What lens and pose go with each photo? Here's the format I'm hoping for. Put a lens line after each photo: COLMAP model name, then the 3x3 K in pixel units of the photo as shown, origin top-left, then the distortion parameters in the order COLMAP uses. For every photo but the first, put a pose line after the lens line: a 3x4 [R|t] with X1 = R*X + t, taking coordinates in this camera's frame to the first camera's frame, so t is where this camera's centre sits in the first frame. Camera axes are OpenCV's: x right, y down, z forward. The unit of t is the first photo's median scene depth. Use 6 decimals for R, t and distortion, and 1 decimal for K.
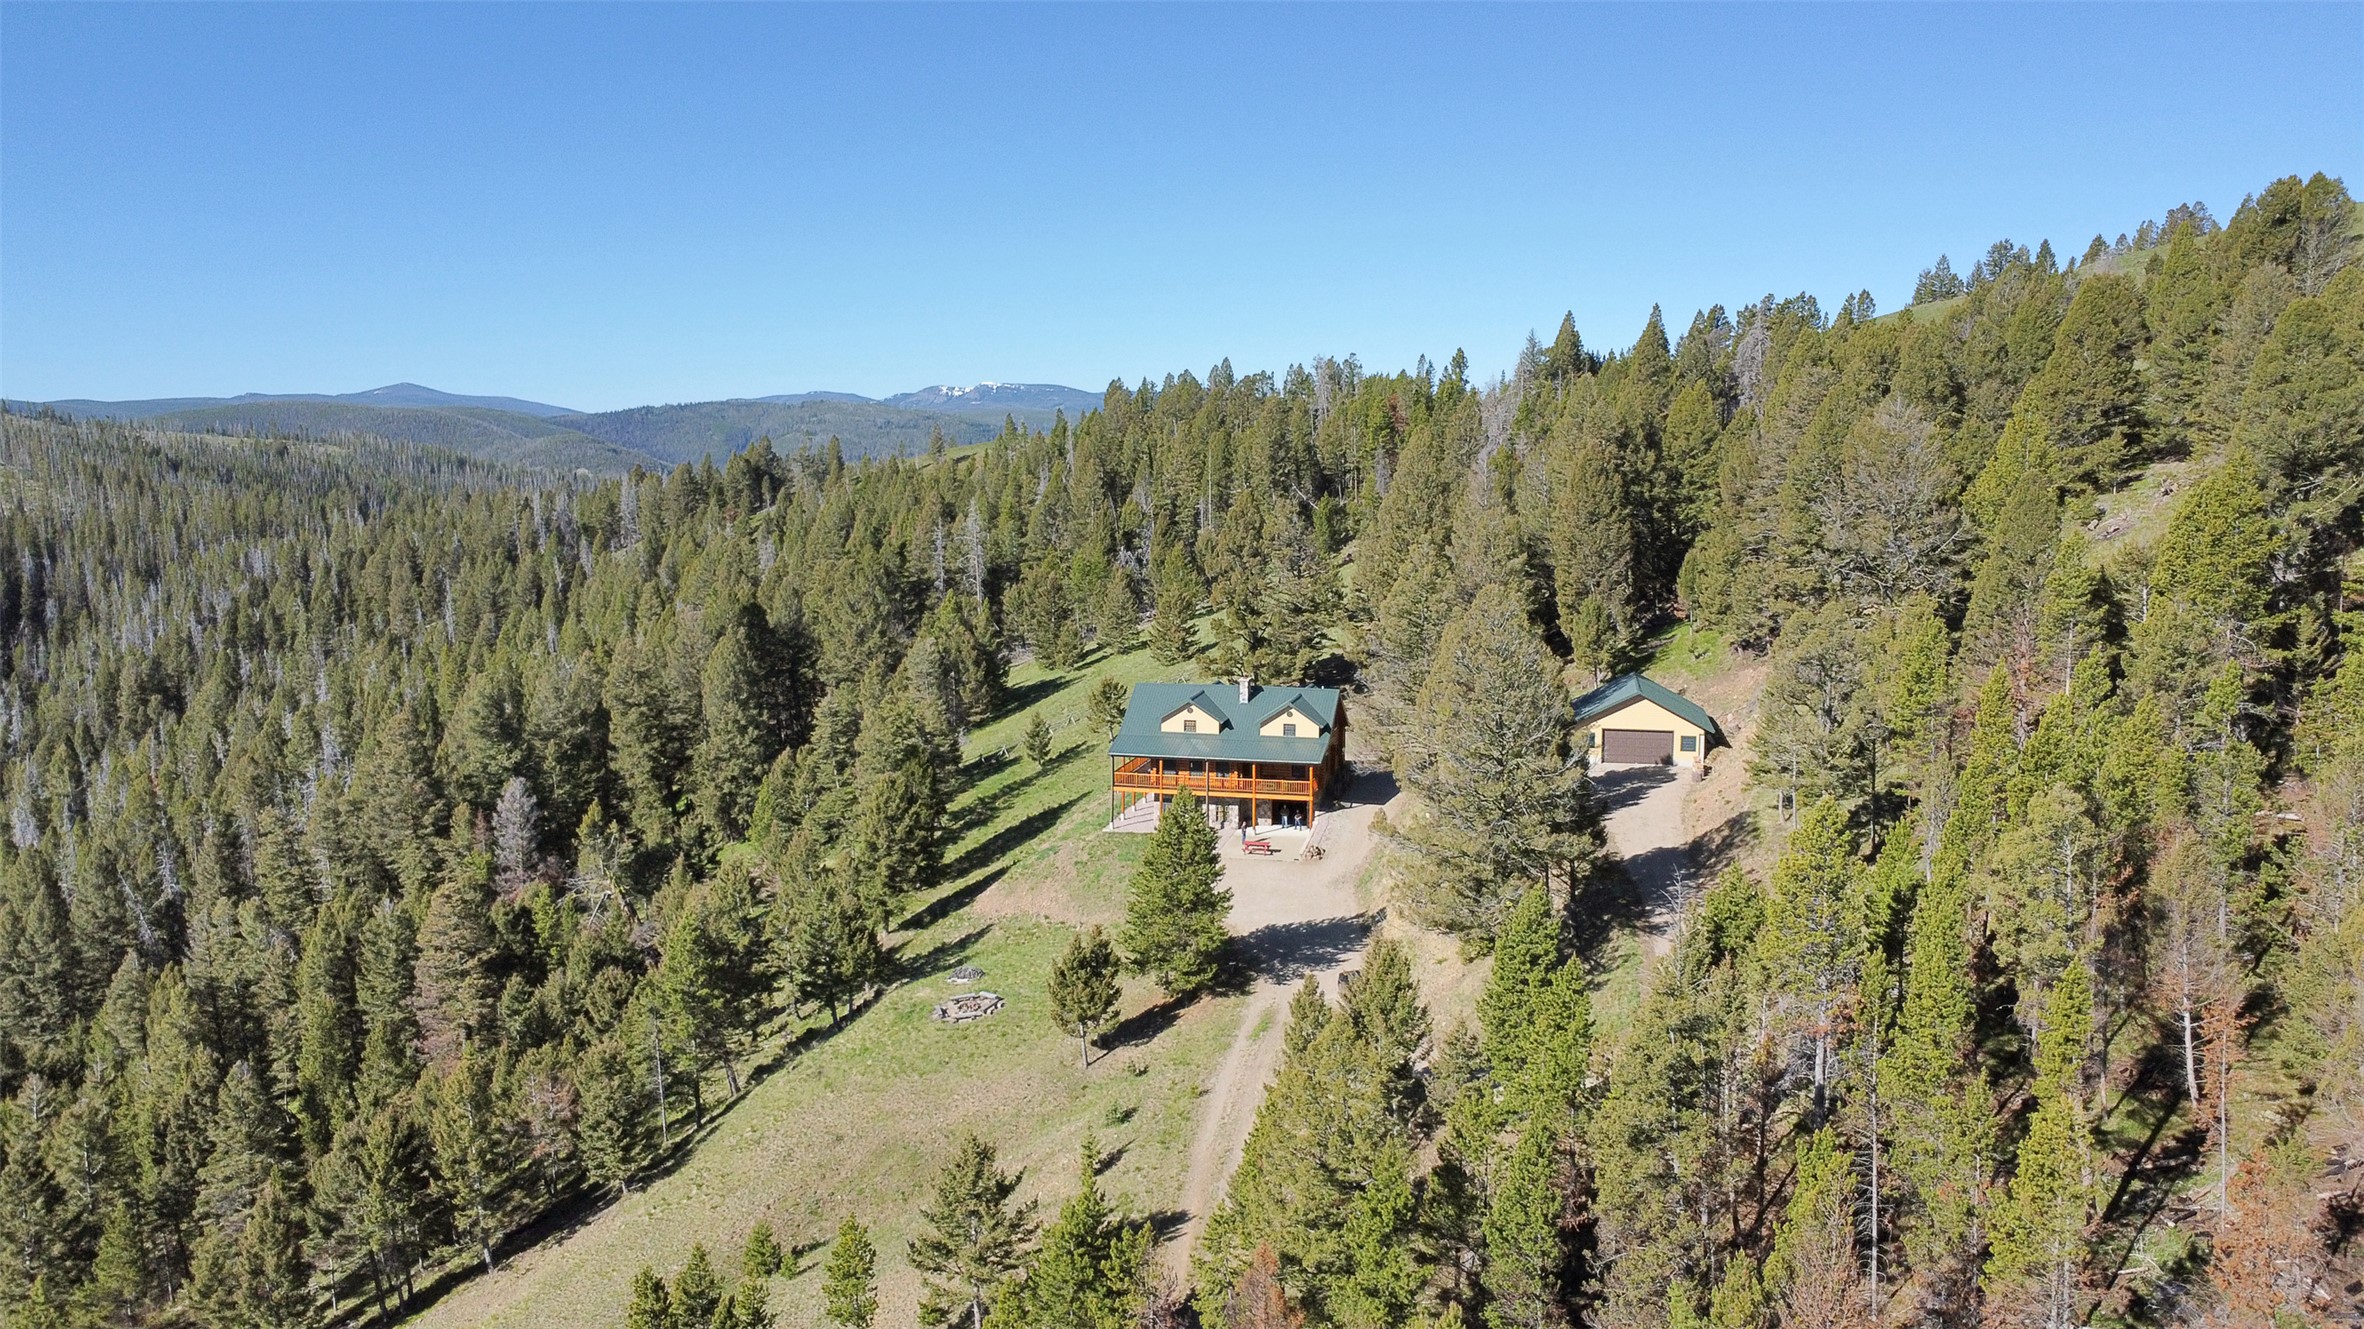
lens RADIAL K [[1767.1, 0, 1182.0], [0, 1767.1, 664.5], [0, 0, 1]] dist [-0.304136, 0.751658]
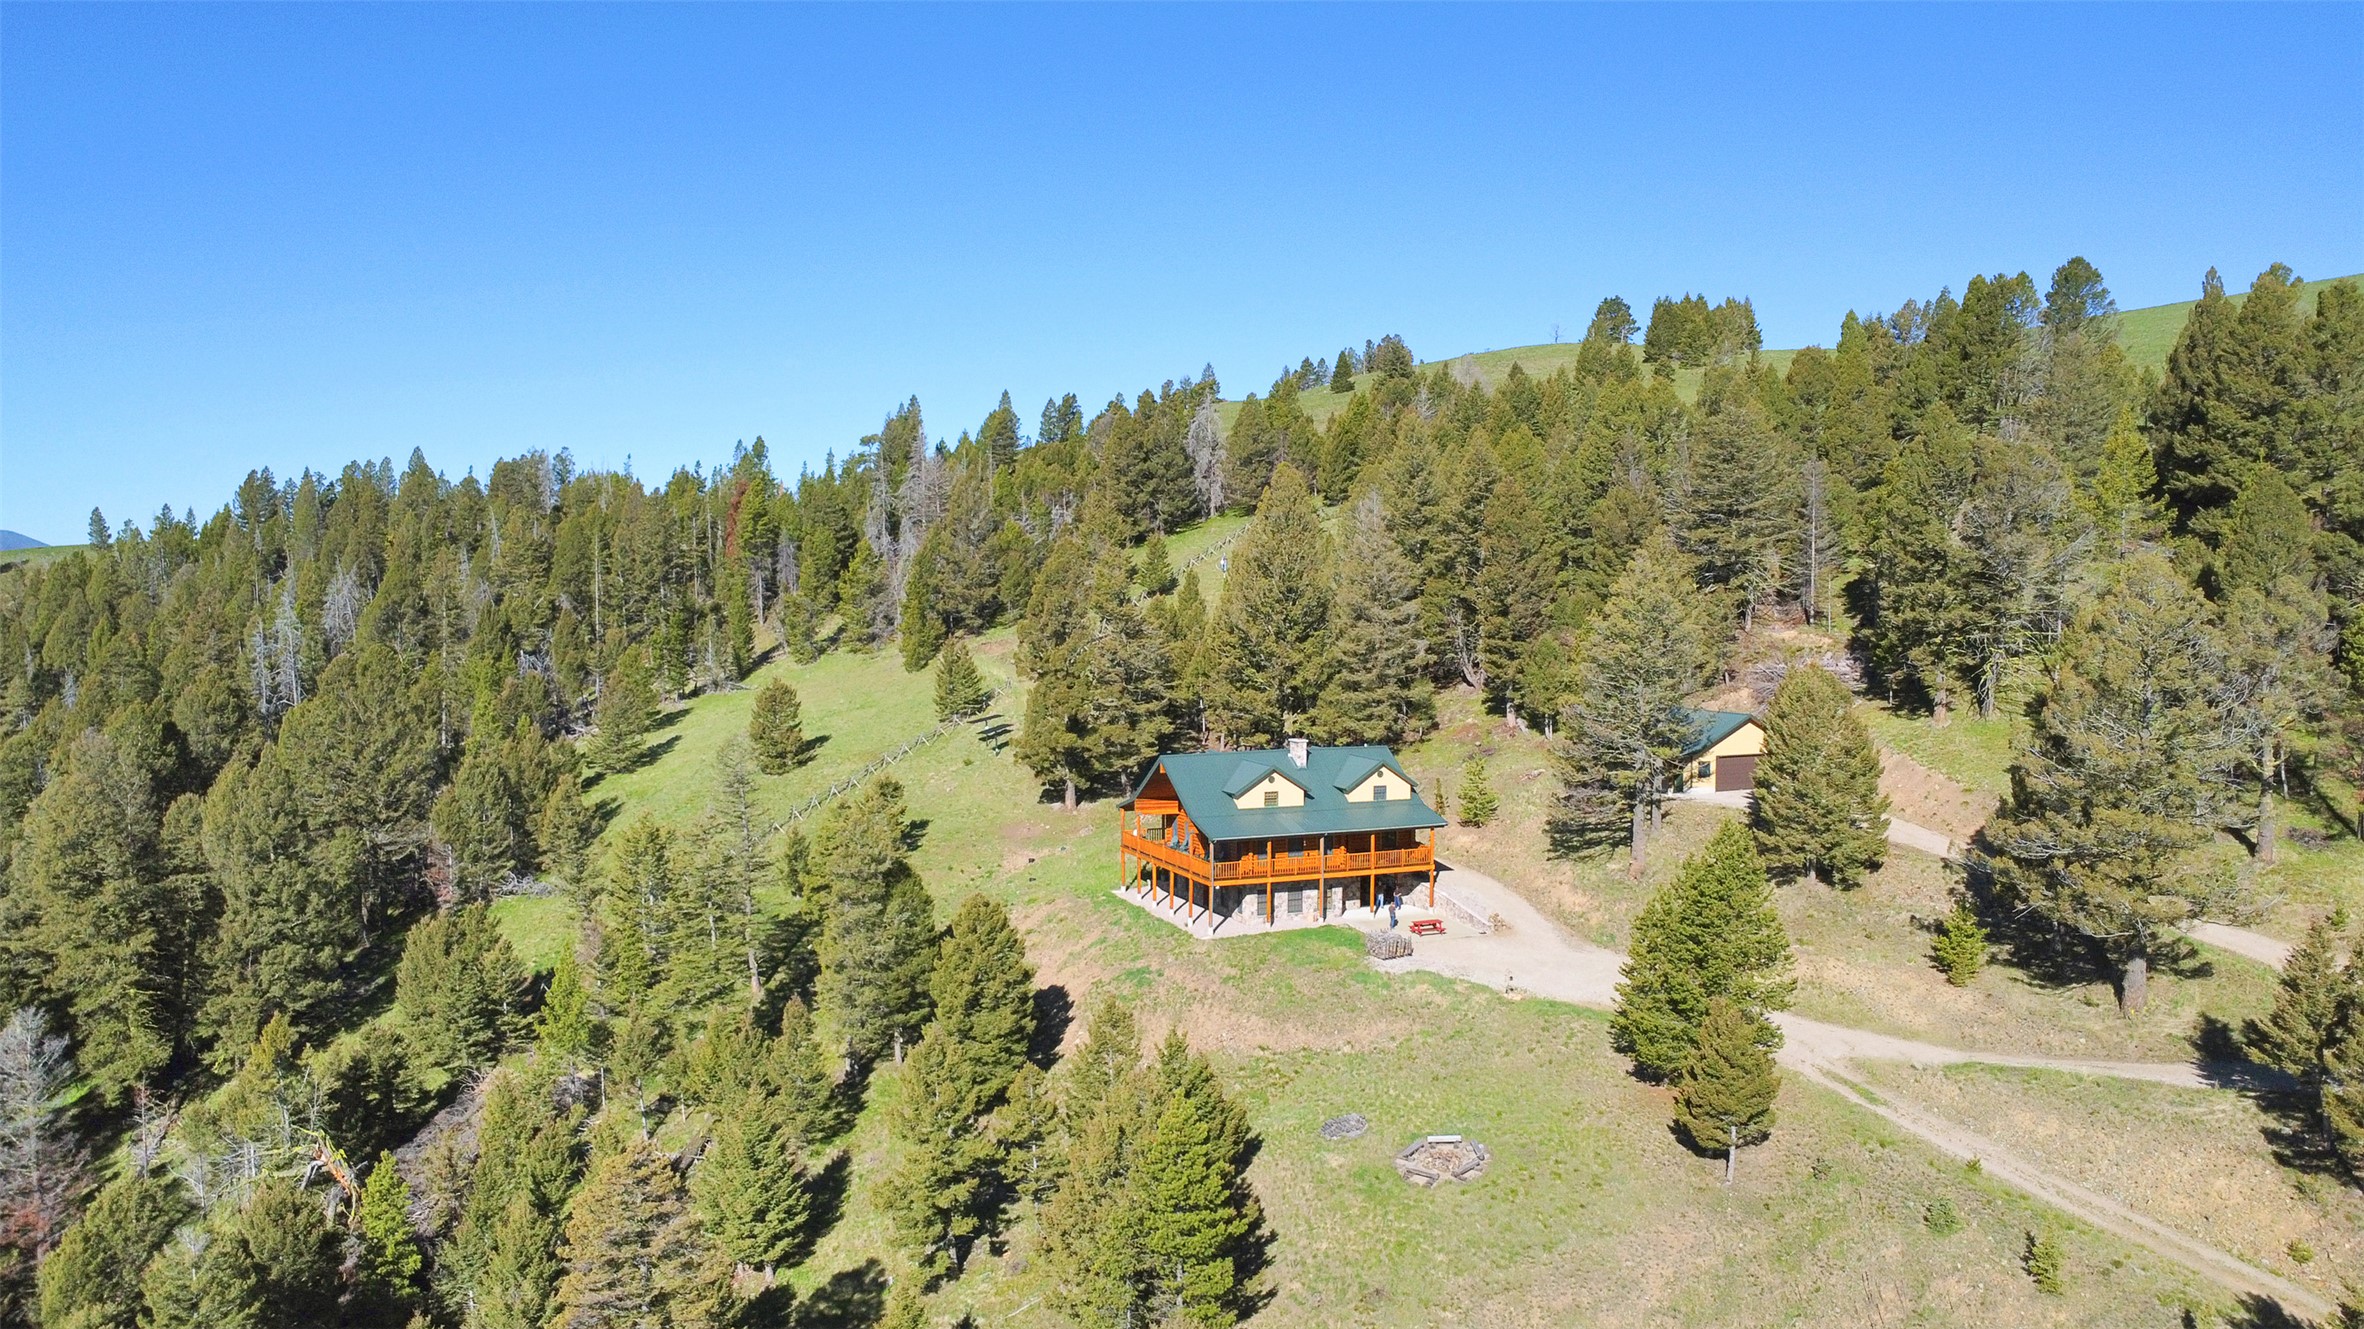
lens RADIAL K [[1755.5, 0, 1182.0], [0, 1755.5, 664.5], [0, 0, 1]] dist [-0.186191, 0.281954]
pose [[0.801652, -0.028657, 0.597104, -0.465852], [0.077073, 0.995468, -0.055701, 0.013352], [-0.592802, 0.090673, 0.800227, 0.329284]]
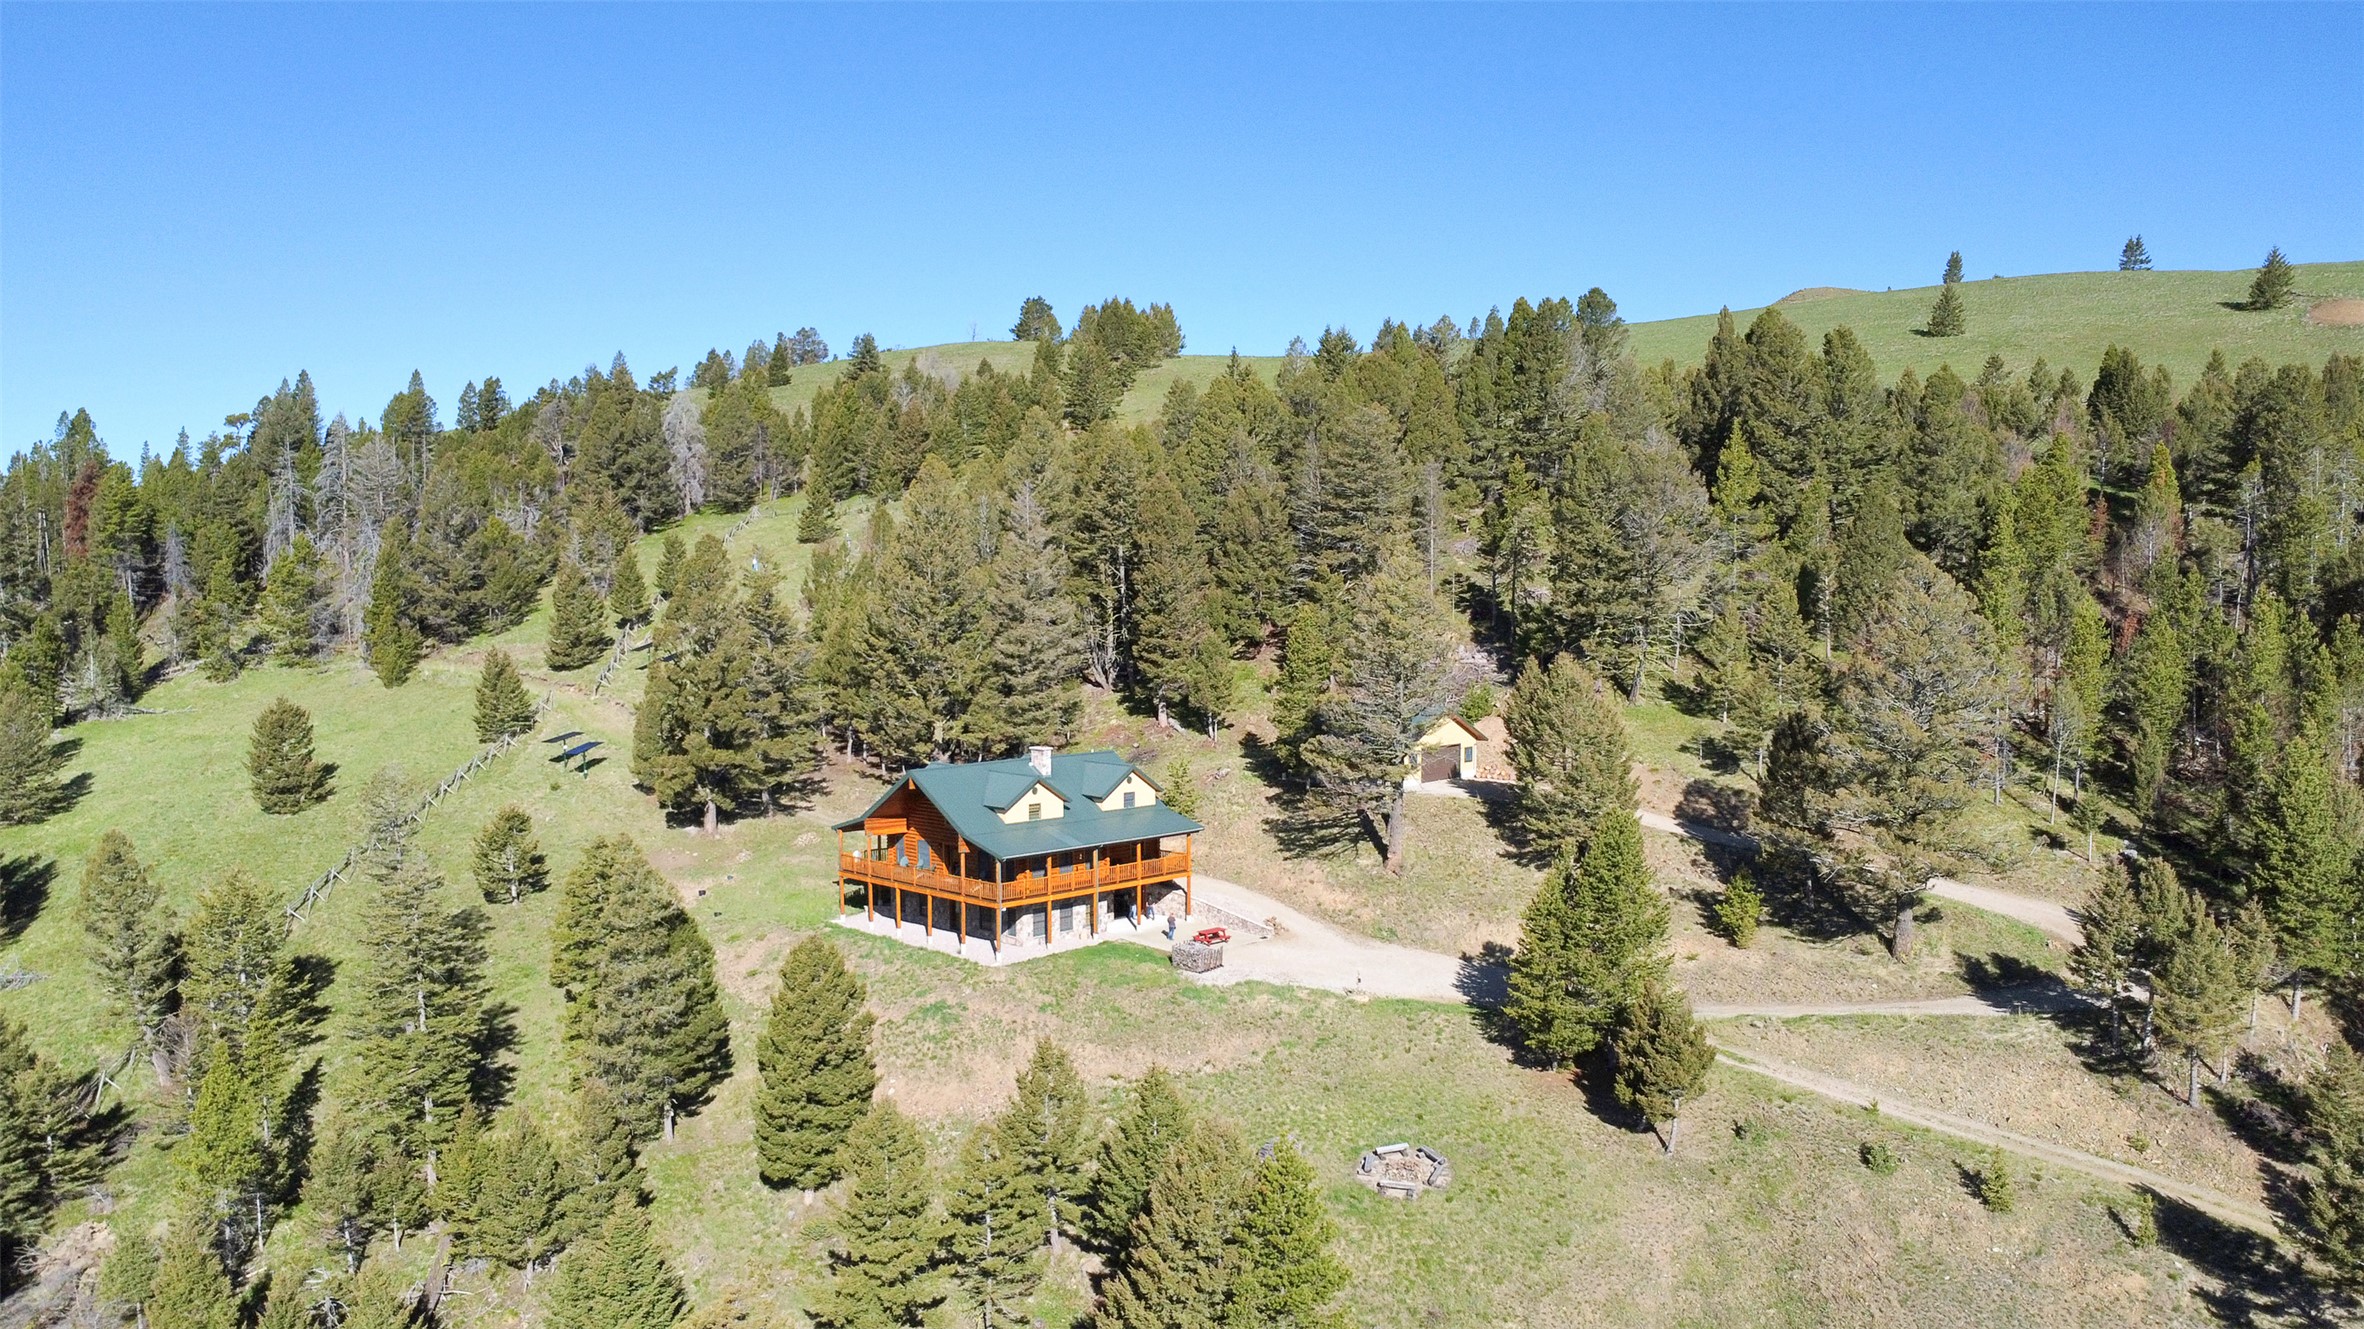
lens RADIAL K [[1755.5, 0, 1182.0], [0, 1755.5, 664.5], [0, 0, 1]] dist [-0.186191, 0.281954]
pose [[0.493572, -0.041270, 0.868725, -0.566021], [0.113146, 0.993431, -0.017090, -0.007867], [-0.862313, 0.106729, 0.495000, 0.504681]]
